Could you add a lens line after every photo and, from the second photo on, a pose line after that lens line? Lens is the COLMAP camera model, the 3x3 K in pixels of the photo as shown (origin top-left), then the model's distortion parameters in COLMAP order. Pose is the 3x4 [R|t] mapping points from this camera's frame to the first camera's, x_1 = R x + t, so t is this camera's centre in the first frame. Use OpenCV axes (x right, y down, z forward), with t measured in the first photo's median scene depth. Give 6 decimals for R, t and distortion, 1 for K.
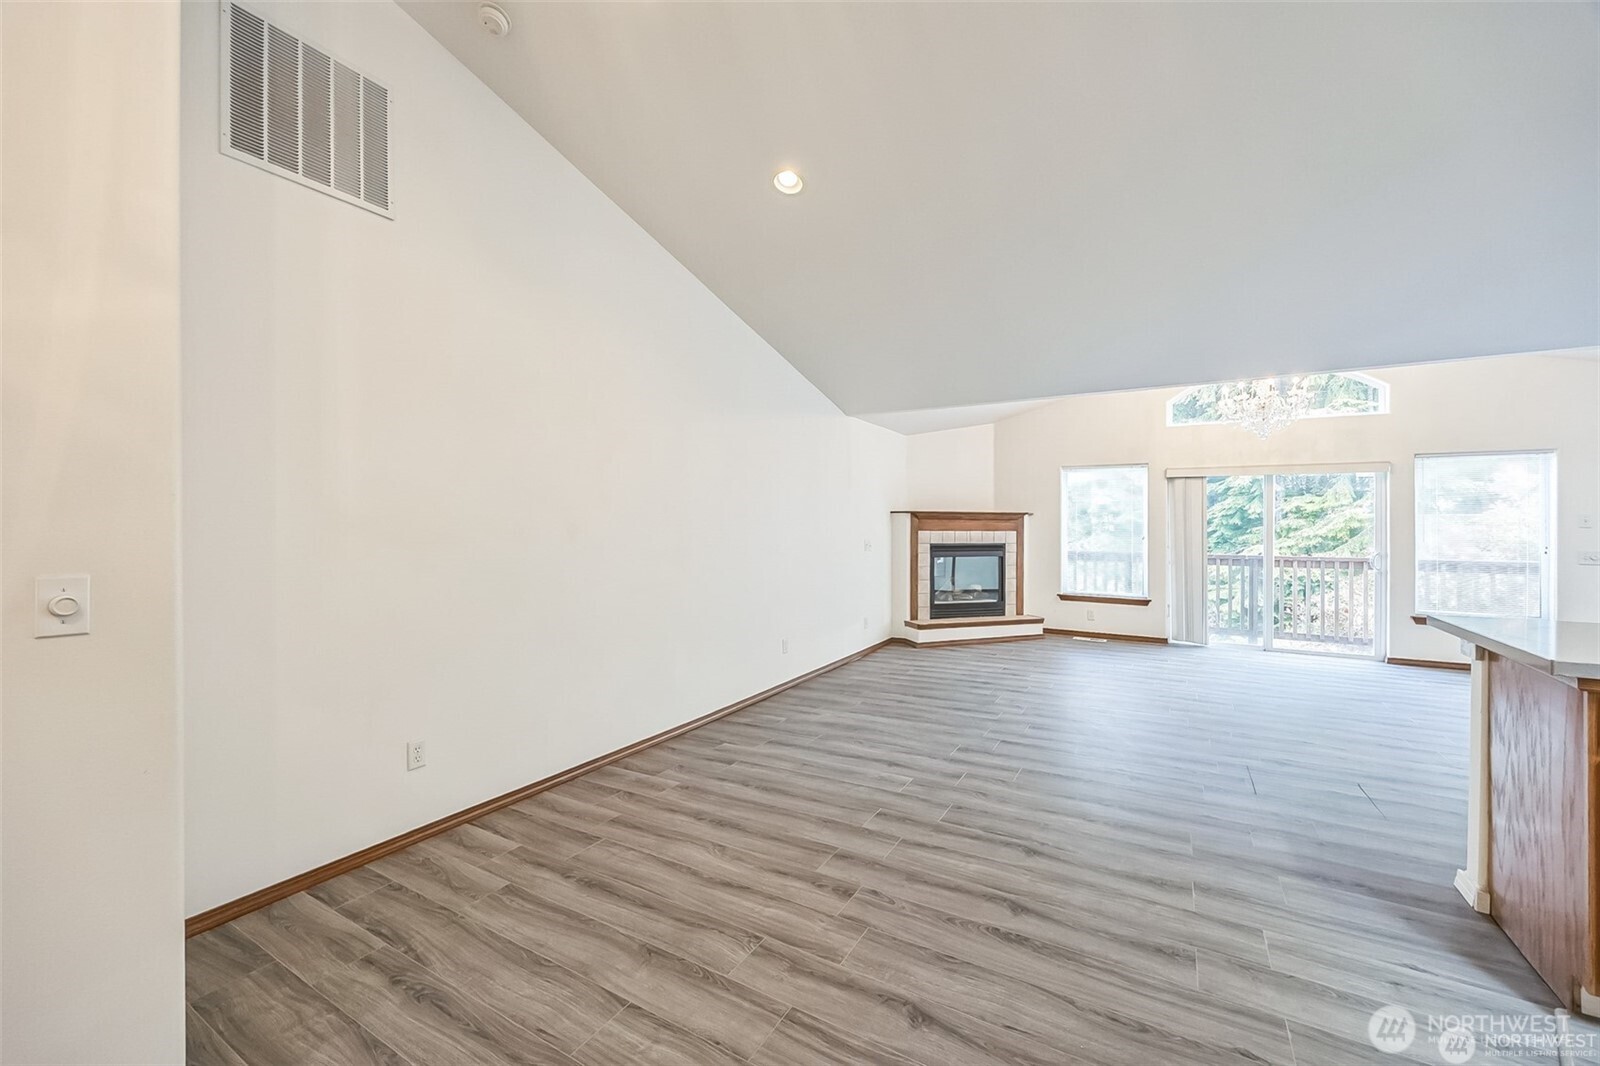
lens RADIAL K [[621.3, 0, 802.1], [0, 621.3, 530.7], [0, 0, 1]] dist [0.003728, -0.001336]
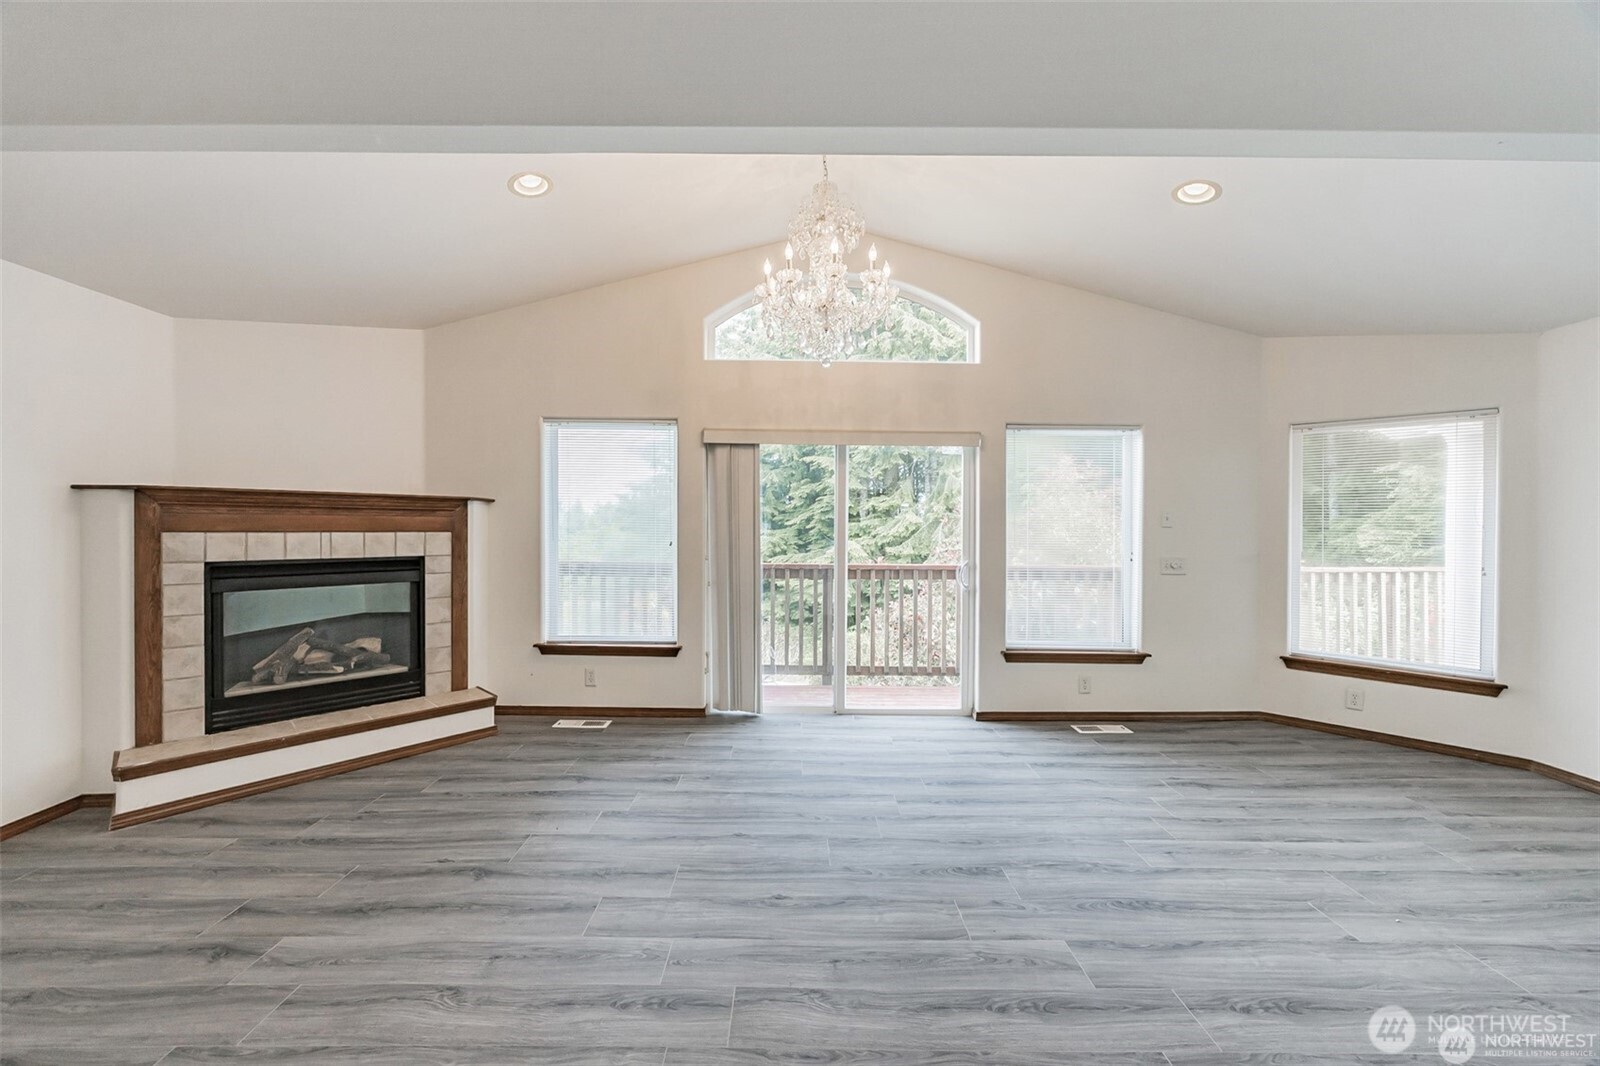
lens RADIAL K [[621.3, 0, 786.7], [0, 621.3, 530.0], [0, 0, 1]] dist [0.003728, -0.001336]
pose [[0.863360, -0.001573, 0.504586, 0.350645], [-0.000145, 0.999994, 0.003366, -0.002980], [-0.504588, -0.002979, 0.863355, 0.437991]]
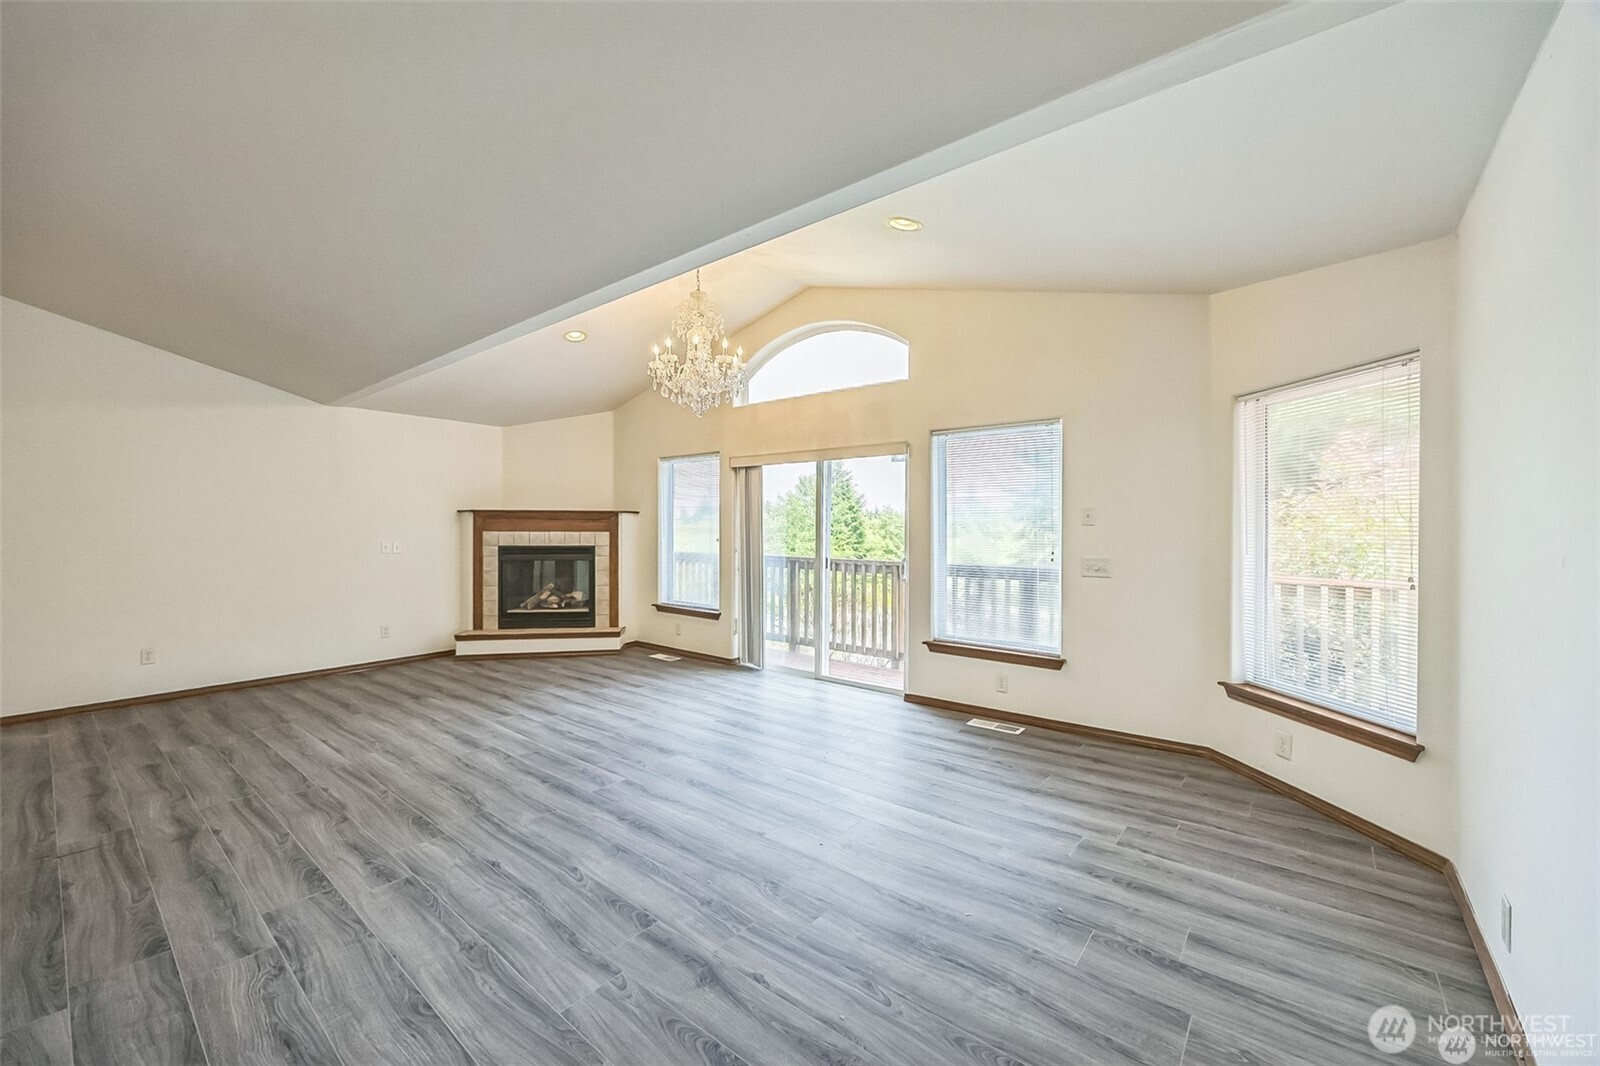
lens RADIAL K [[621.3, 0, 788.5], [0, 621.3, 537.0], [0, 0, 1]] dist [0.003728, -0.001336]
pose [[0.987389, 0.000483, -0.158311, 0.794646], [0.000468, 0.999982, 0.005970, 0.003128], [0.158311, -0.005969, 0.987371, 0.183686]]
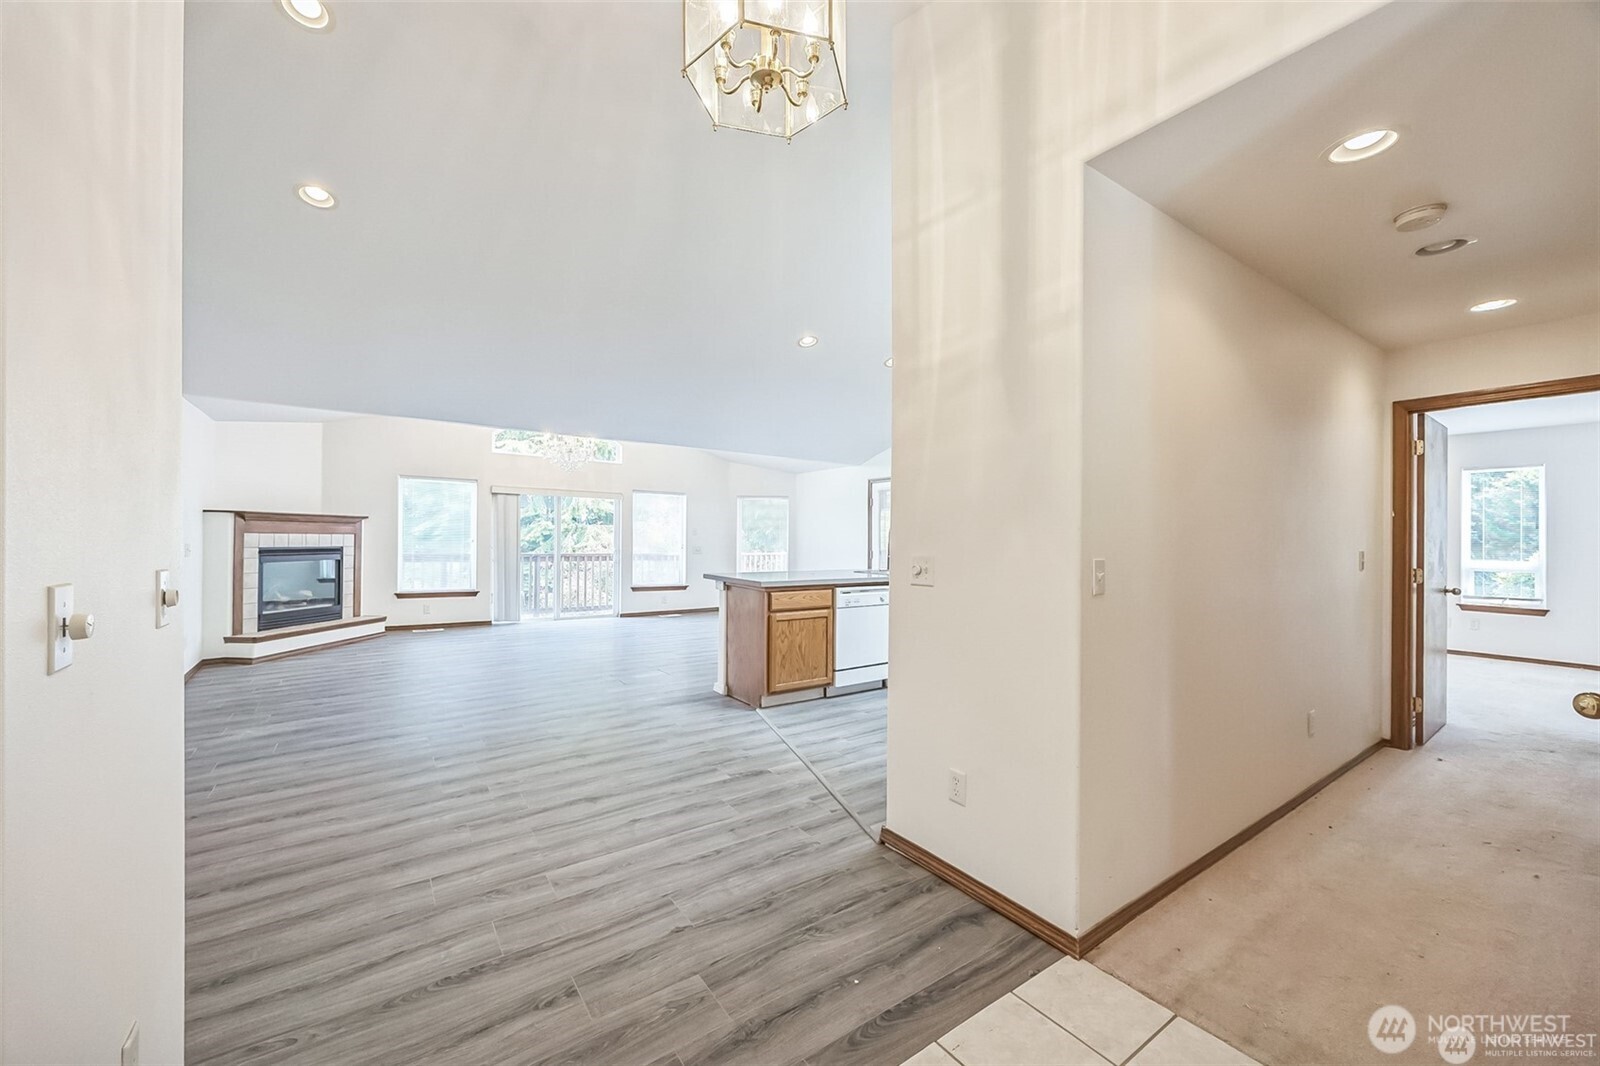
lens RADIAL K [[621.3, 0, 791.3], [0, 621.3, 535.2], [0, 0, 1]] dist [0.003728, -0.001336]
pose [[0.418254, 0.007923, 0.908295, -0.296312], [-0.006586, 0.999962, -0.005690, 0.003829], [-0.908306, -0.003602, 0.418291, -0.069184]]
